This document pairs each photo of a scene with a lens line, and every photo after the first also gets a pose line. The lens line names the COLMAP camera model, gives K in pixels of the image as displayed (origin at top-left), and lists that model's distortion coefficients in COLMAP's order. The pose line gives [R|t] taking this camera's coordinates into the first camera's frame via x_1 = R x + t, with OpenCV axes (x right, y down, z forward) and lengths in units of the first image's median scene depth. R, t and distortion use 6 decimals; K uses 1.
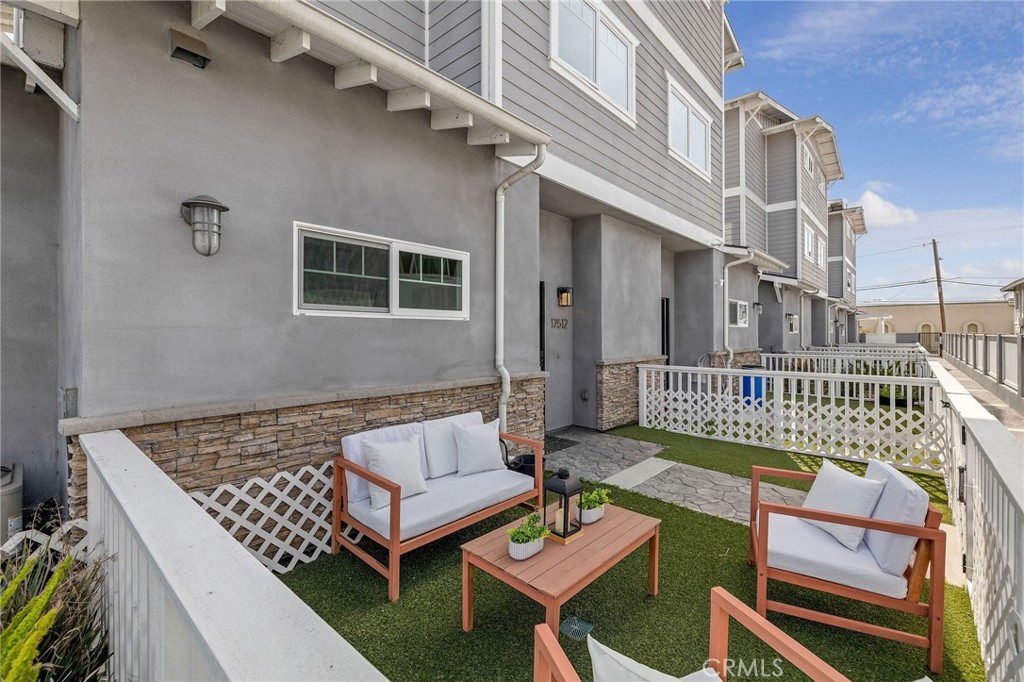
lens RADIAL K [[448.3, 0, 512.9], [0, 448.3, 334.1], [0, 0, 1]] dist [-0.000051, 0.000105]
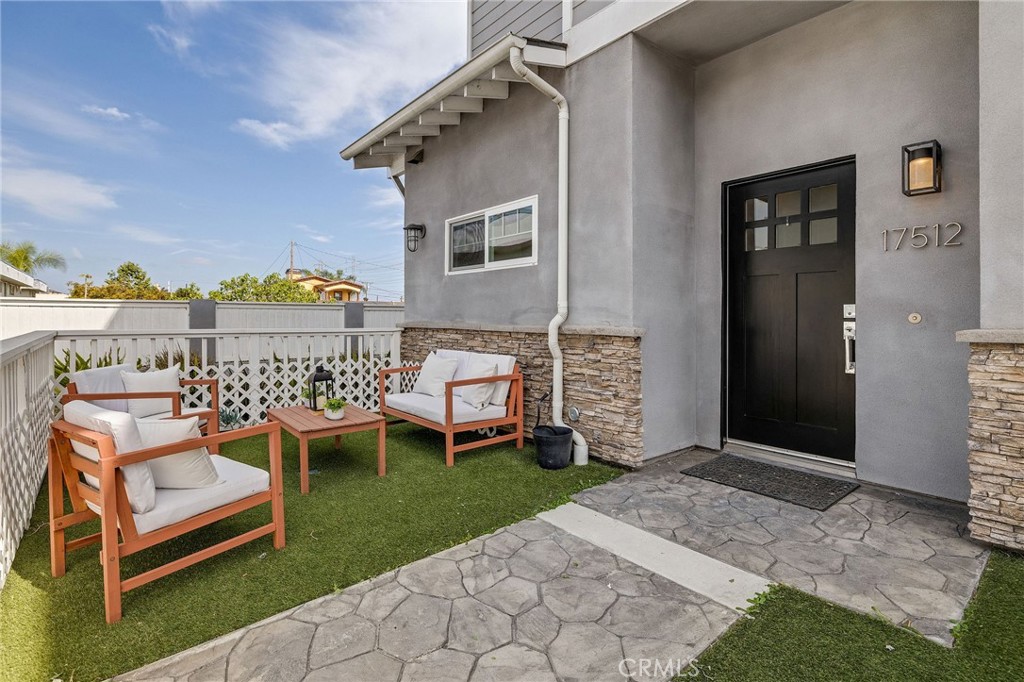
lens RADIAL K [[499.5, 0, 513.8], [0, 499.5, 314.5], [0, 0, 1]] dist [-0.002053, -0.000183]
pose [[-0.154063, 0.000350, -0.988061, 0.983325], [-0.000708, 1.000000, 0.000465, 0.076292], [0.988061, 0.000772, -0.154063, 1.133834]]
